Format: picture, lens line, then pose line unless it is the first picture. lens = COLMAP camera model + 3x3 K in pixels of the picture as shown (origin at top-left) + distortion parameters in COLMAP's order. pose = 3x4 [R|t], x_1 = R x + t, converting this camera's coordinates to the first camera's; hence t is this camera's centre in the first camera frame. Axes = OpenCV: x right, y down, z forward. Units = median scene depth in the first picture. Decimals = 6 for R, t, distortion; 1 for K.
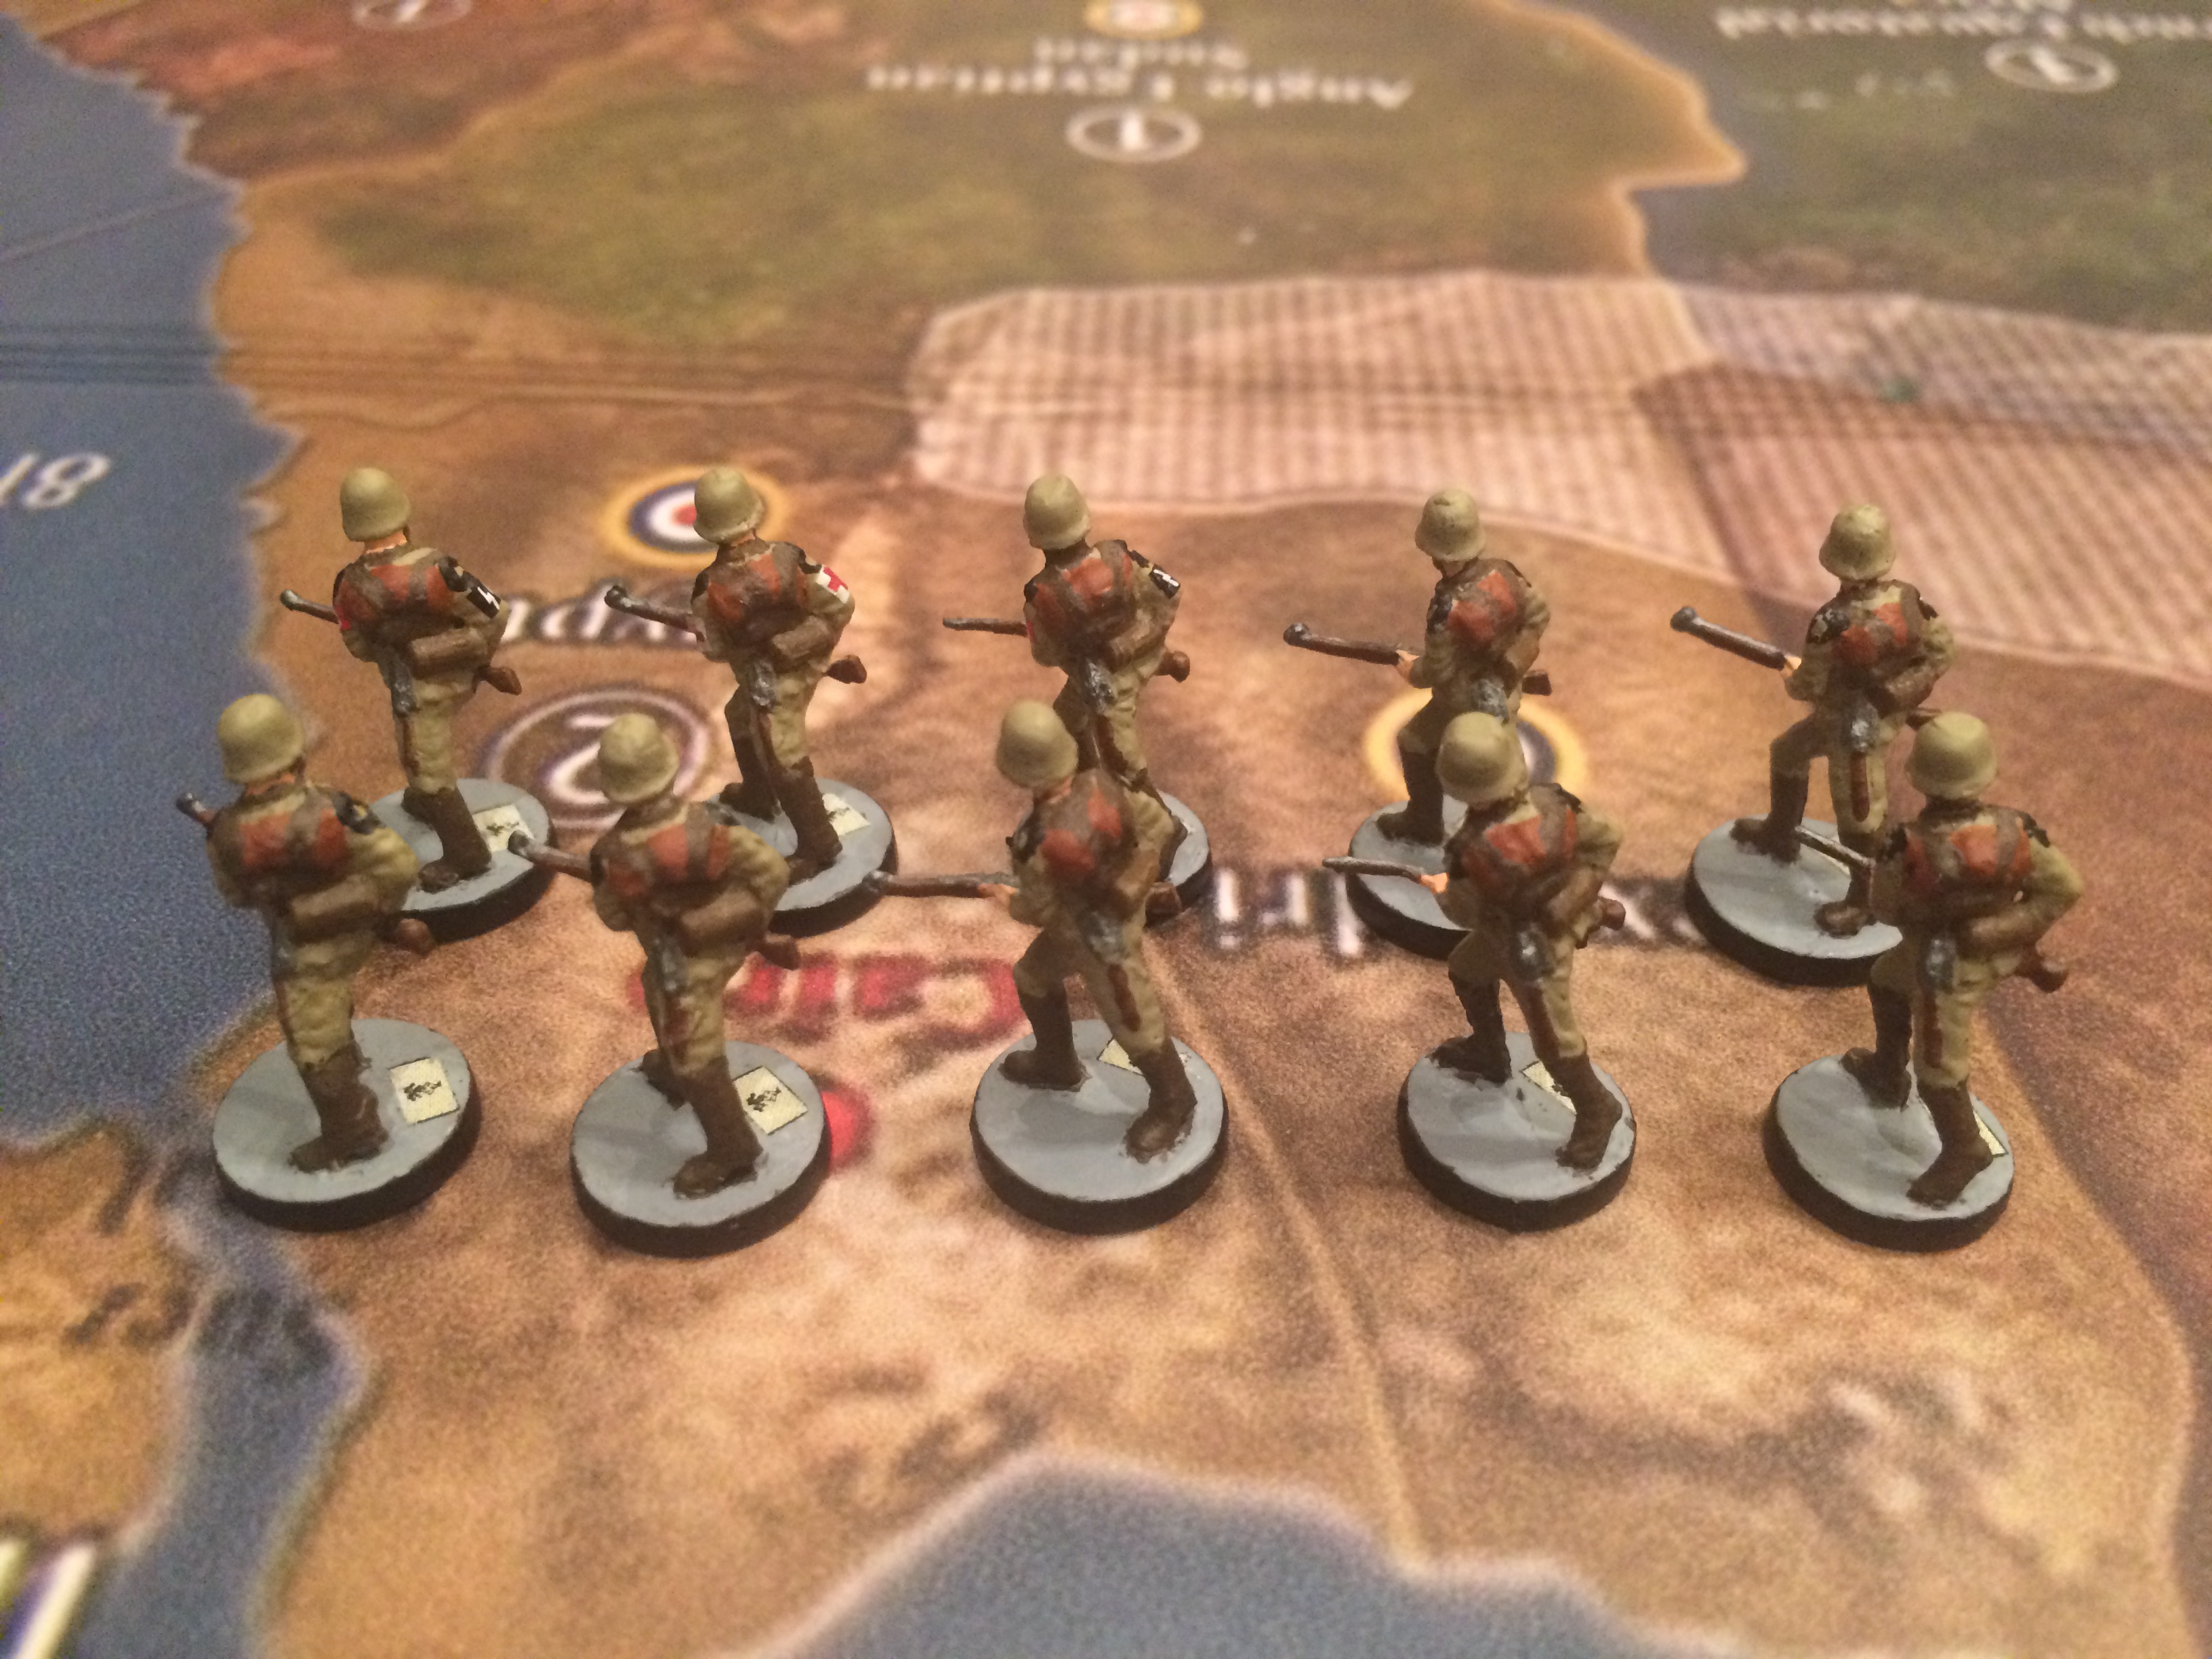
lens RADIAL K [[1979.1, 0, 1106.0], [0, 1979.1, 829.5], [0, 0, 1]] dist [0.082624, -0.144534]
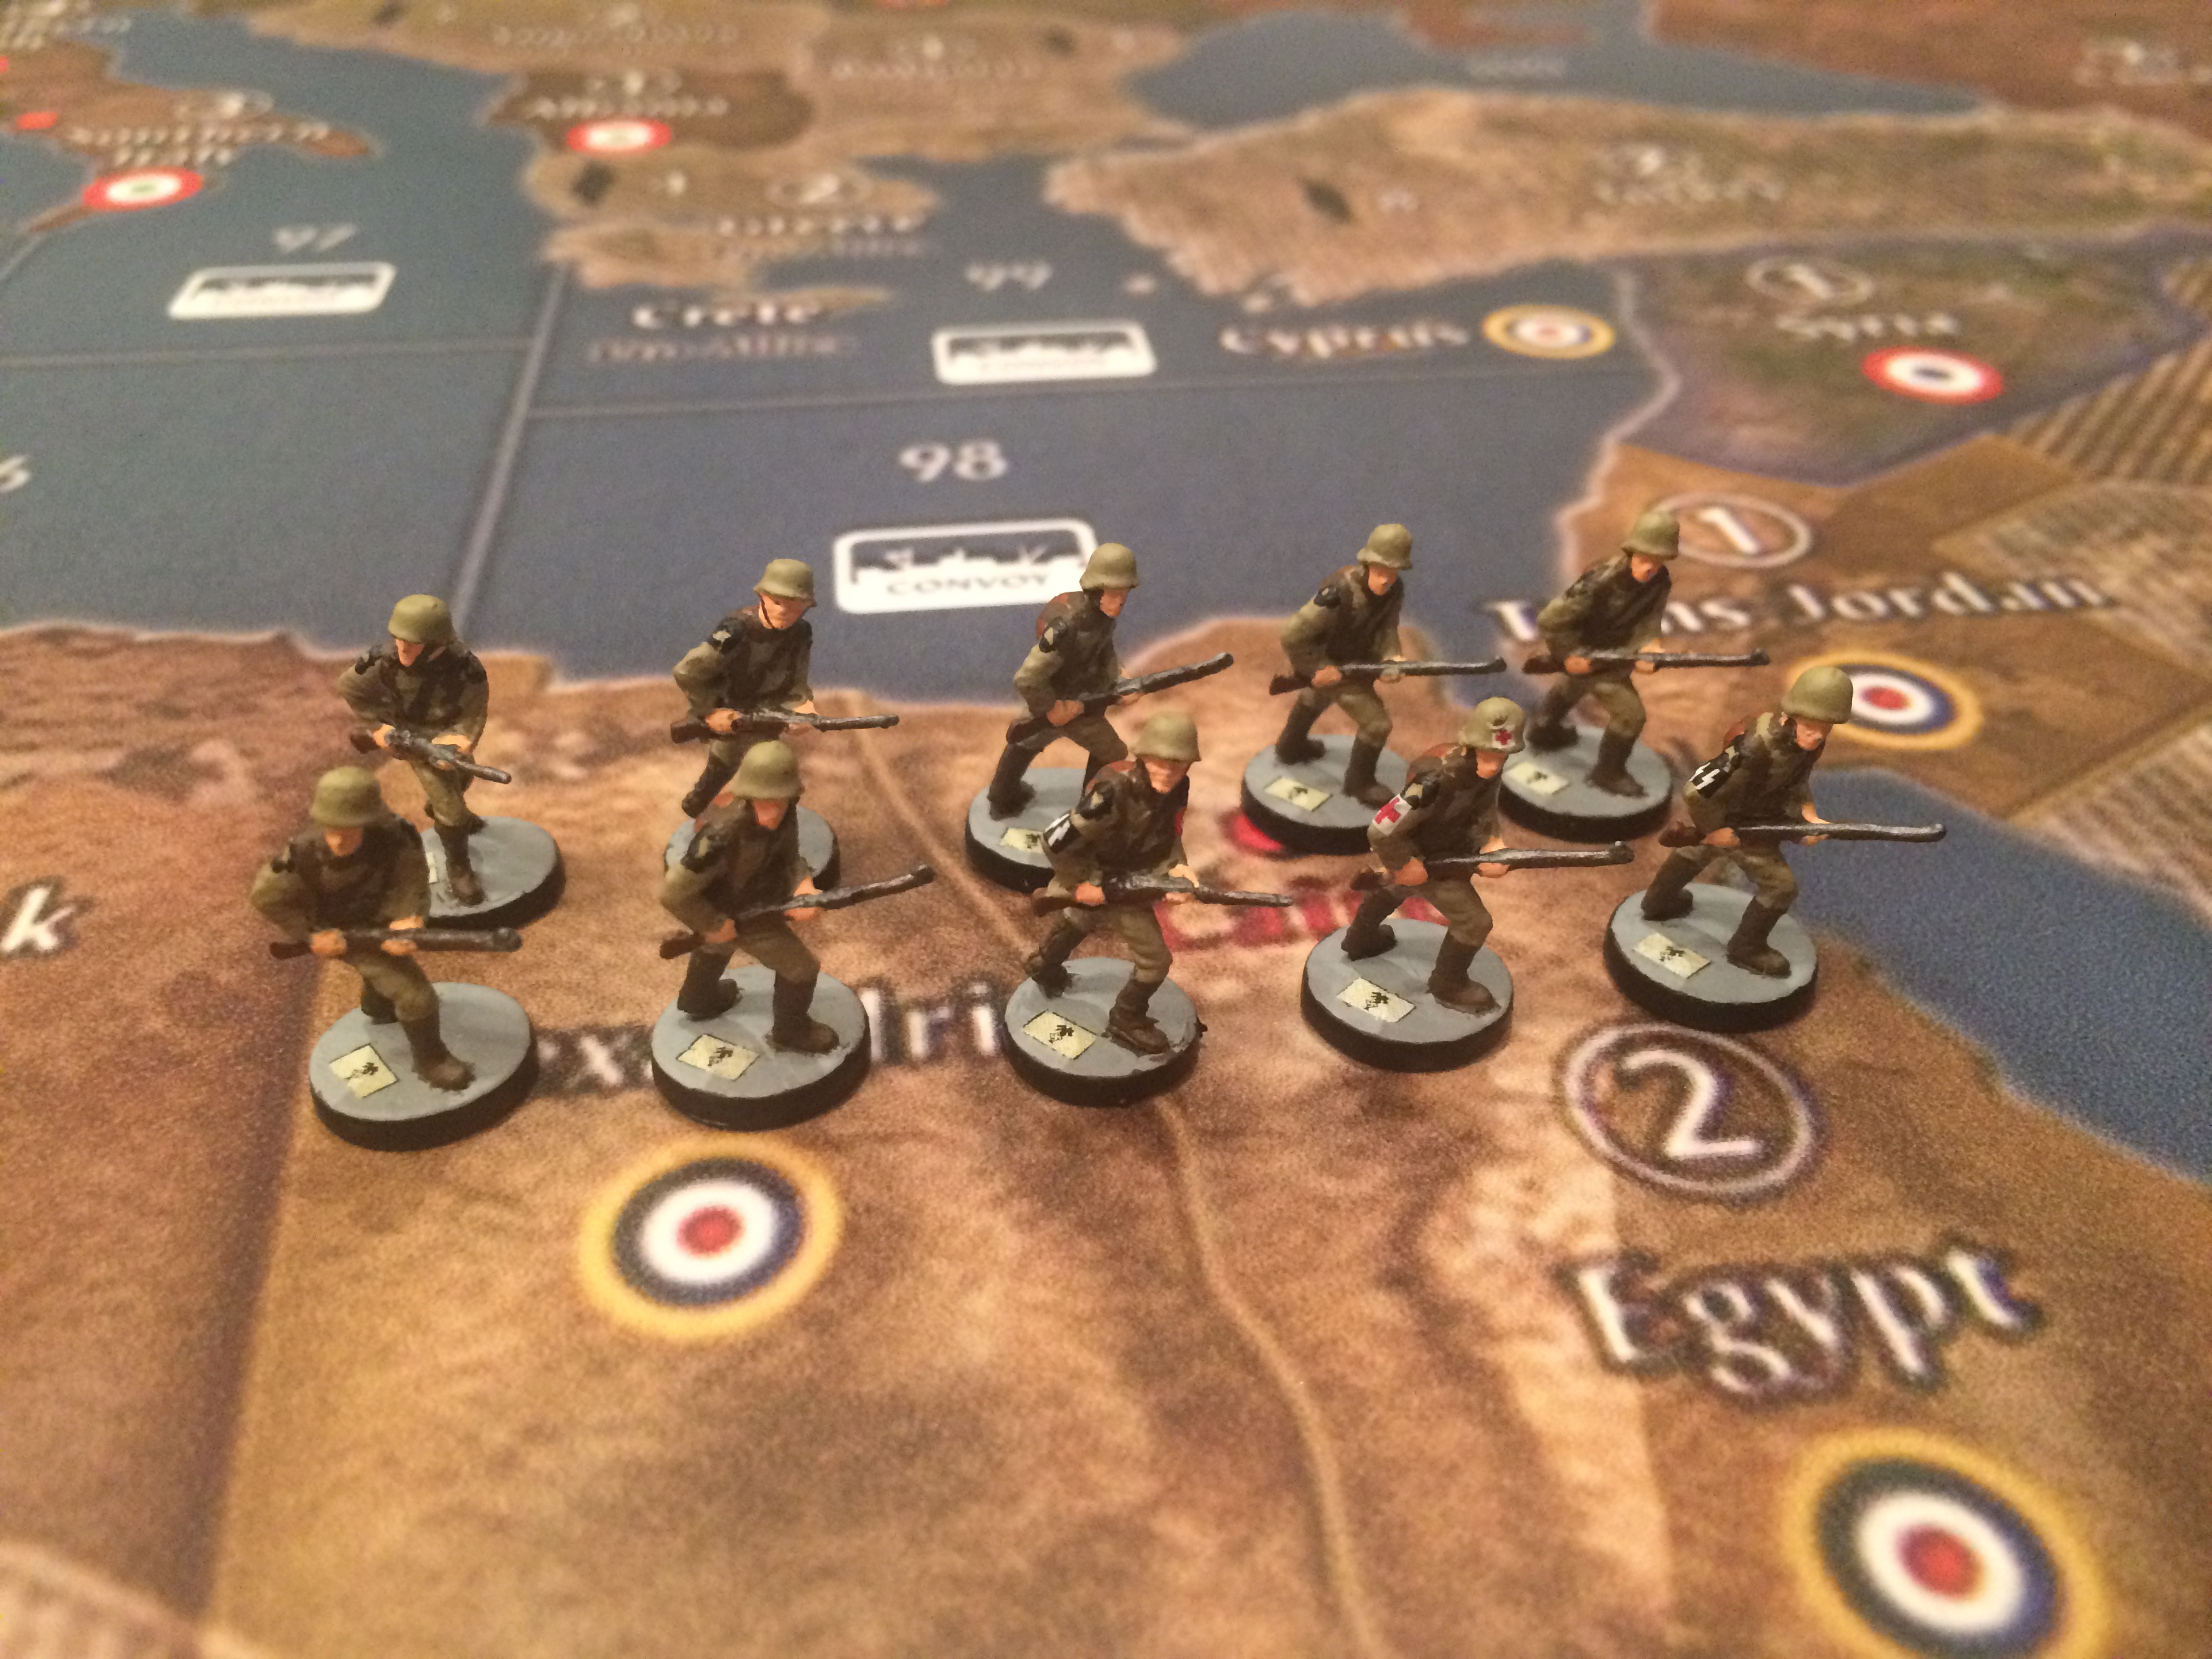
lens RADIAL K [[1984.9, 0, 1102.5], [0, 1984.9, 823.4], [0, 0, 1]] dist [0.070602, -0.166827]
pose [[-0.986254, 0.084540, -0.141972, 0.138853], [-0.108083, 0.319833, 0.941289, -0.987221], [0.124984, 0.943695, -0.306299, 1.220617]]
